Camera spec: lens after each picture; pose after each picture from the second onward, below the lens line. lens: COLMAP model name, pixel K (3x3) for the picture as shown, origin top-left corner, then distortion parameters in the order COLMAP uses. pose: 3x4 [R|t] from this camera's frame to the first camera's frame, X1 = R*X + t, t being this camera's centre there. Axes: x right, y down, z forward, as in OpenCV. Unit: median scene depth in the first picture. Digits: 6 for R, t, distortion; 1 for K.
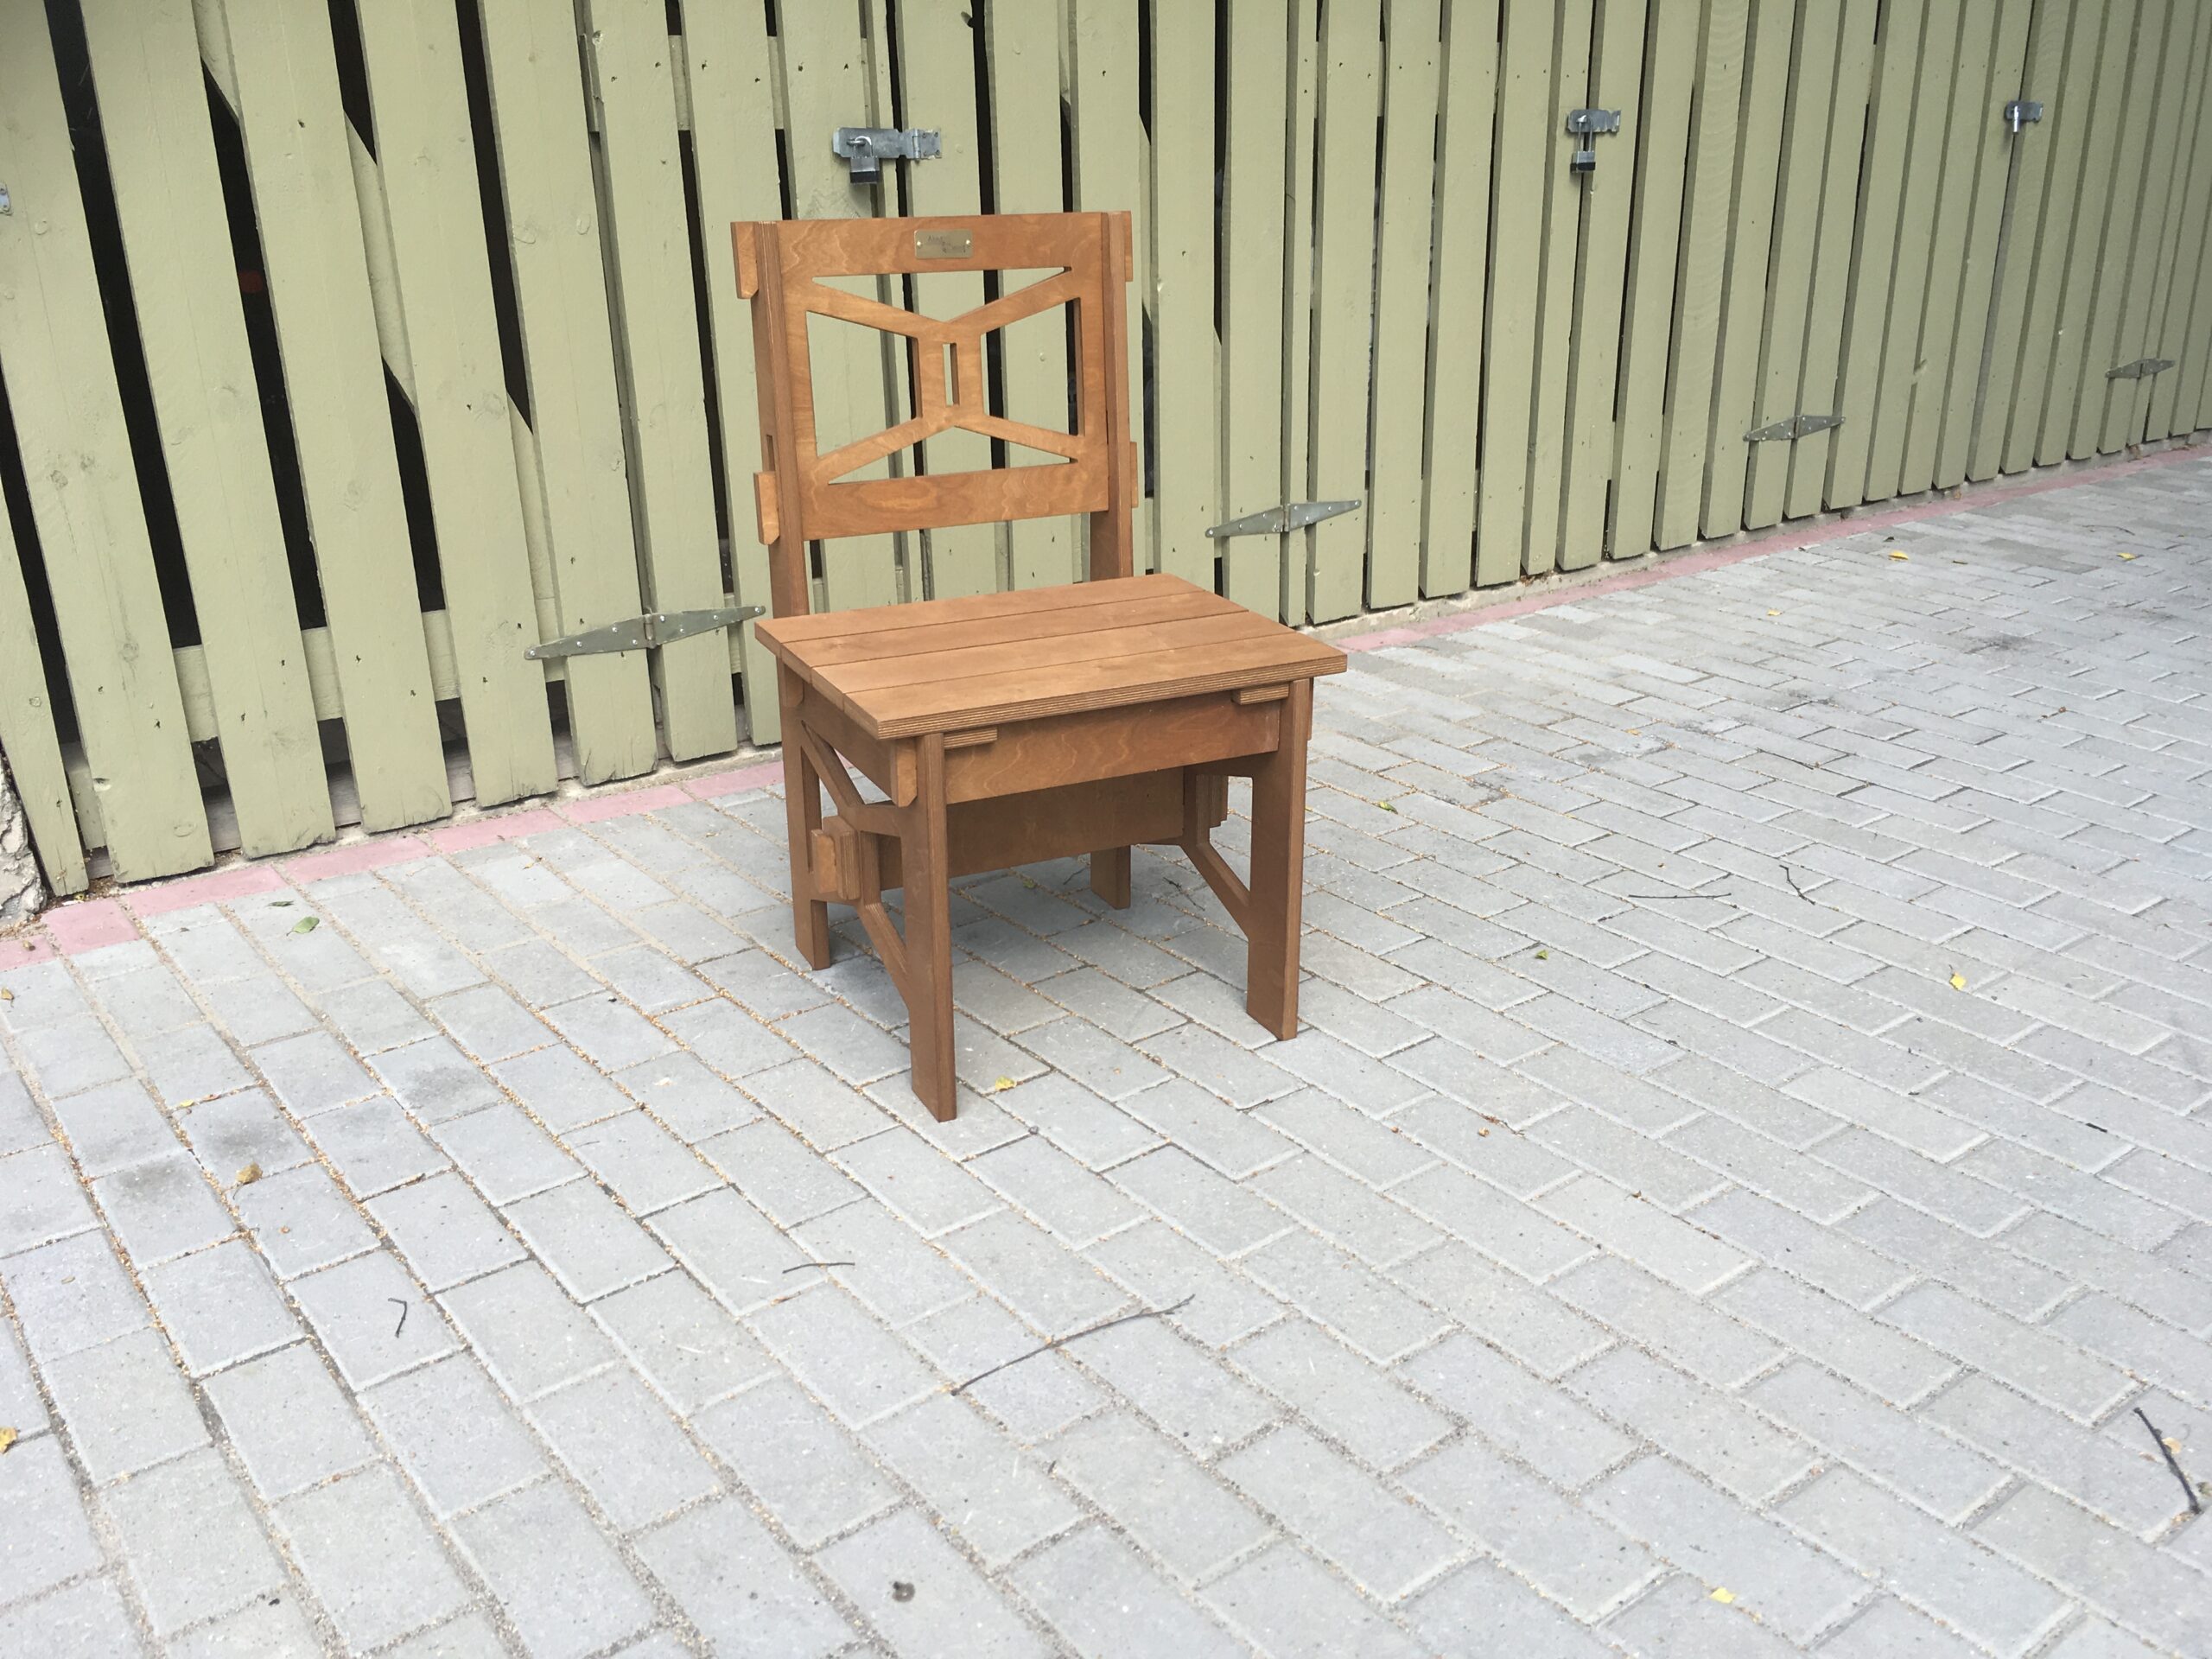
lens RADIAL K [[1900.1, 0, 1100.5], [0, 1900.1, 821.9], [0, 0, 1]] dist [0.082904, -0.135610]
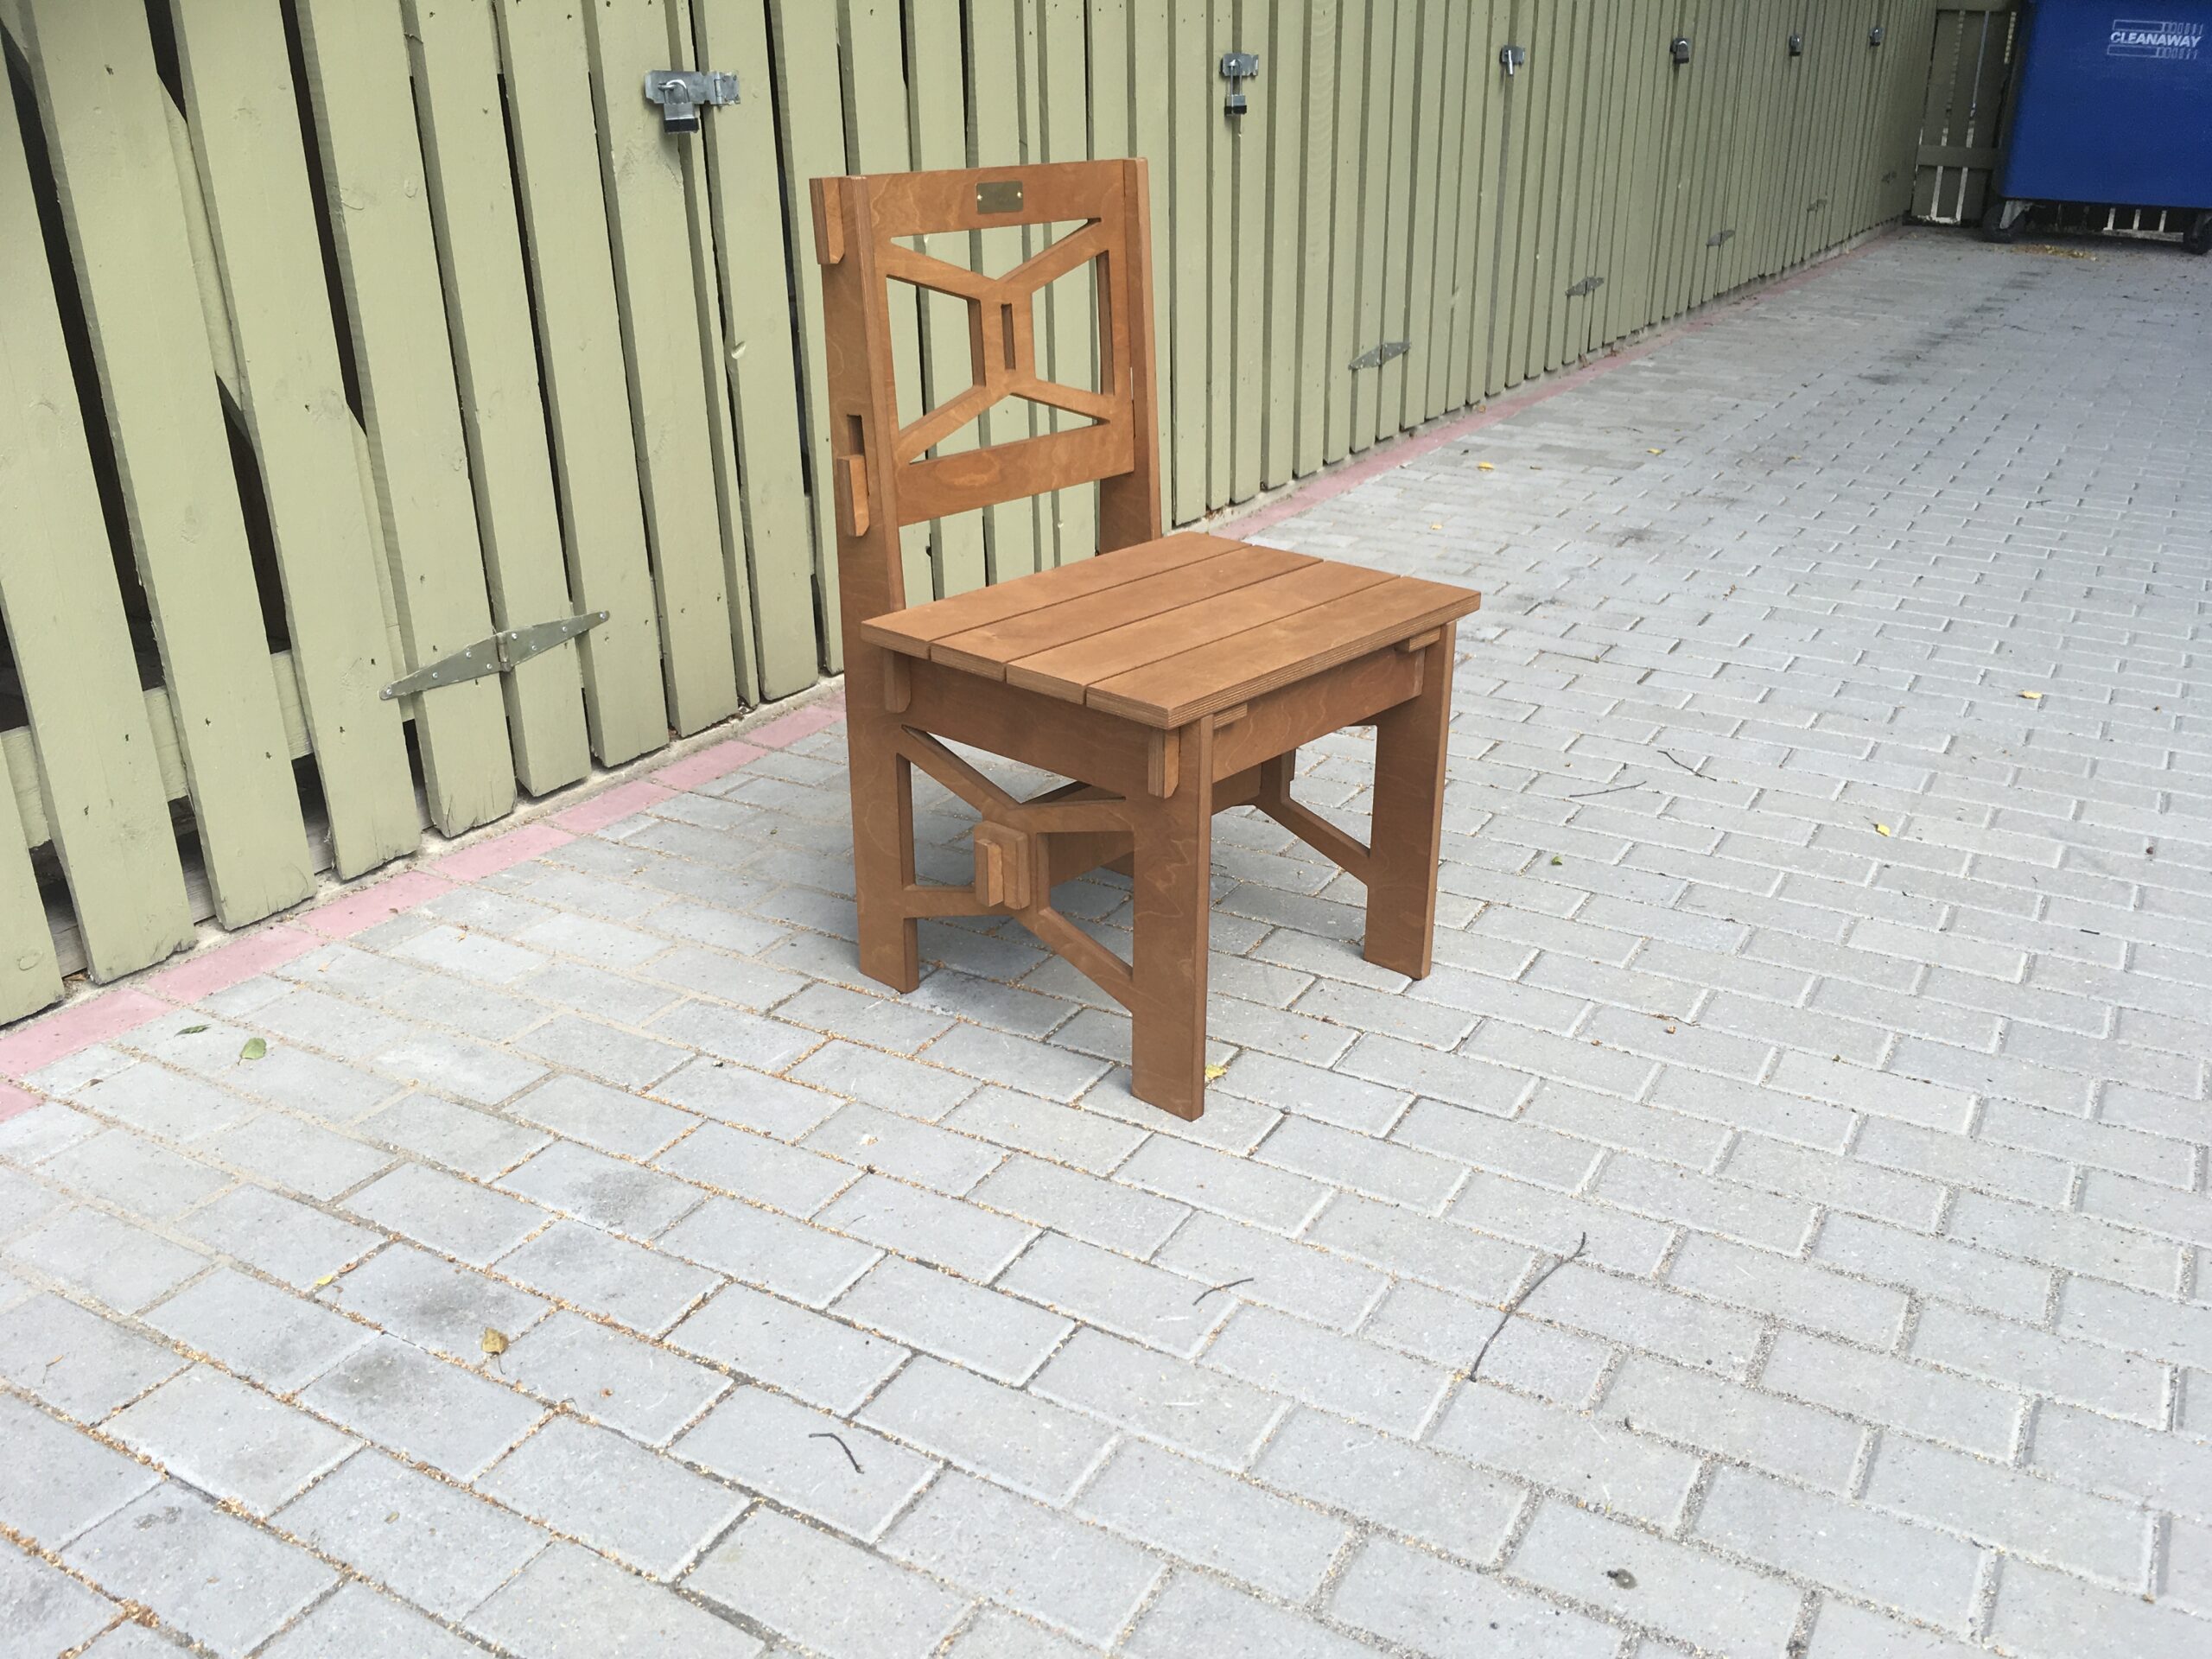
lens RADIAL K [[1900.1, 0, 1100.5], [0, 1900.1, 821.9], [0, 0, 1]] dist [0.082904, -0.135610]
pose [[0.924474, -0.140618, 0.354366, -0.341831], [0.131328, 0.990064, 0.050262, -0.034791], [-0.357913, 0.000072, 0.933755, 0.095450]]
